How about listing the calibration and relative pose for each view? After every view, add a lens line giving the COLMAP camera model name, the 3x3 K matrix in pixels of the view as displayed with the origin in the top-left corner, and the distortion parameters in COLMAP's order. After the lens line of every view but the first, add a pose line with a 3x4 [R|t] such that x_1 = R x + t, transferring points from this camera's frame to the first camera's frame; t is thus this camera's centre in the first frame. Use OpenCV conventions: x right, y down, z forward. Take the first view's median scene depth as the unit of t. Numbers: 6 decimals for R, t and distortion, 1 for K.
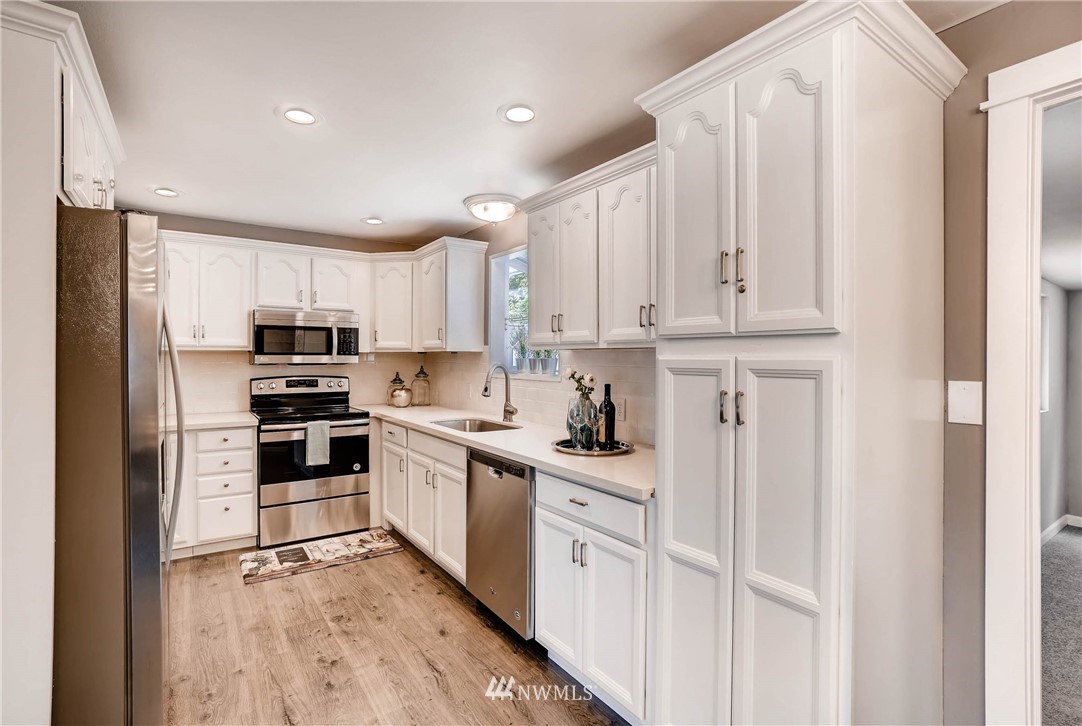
lens RADIAL K [[532.9, 0, 541.0], [0, 532.9, 363.0], [0, 0, 1]] dist [-0.001057, -0.000099]
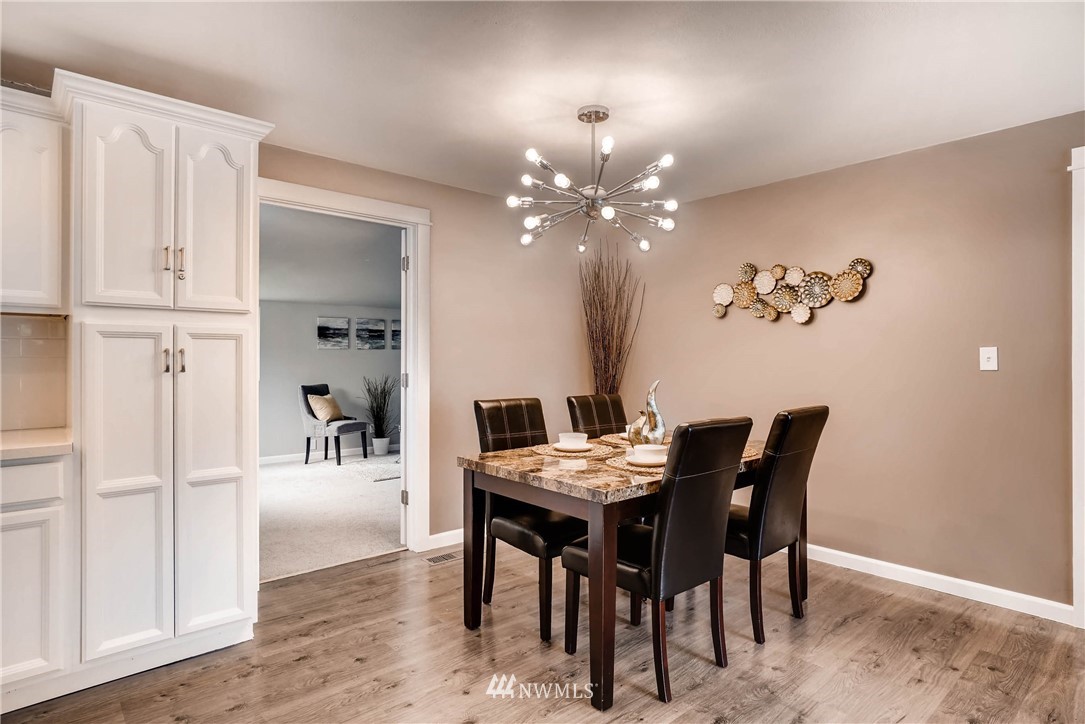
lens RADIAL K [[597.4, 0, 542.5], [0, 597.4, 362.0], [0, 0, 1]] dist [0.000554, -0.000051]
pose [[-0.132246, -0.012677, 0.991136, -1.303876], [0.005566, 0.999893, 0.013532, 0.070374], [-0.991201, 0.007306, -0.132161, 0.251509]]
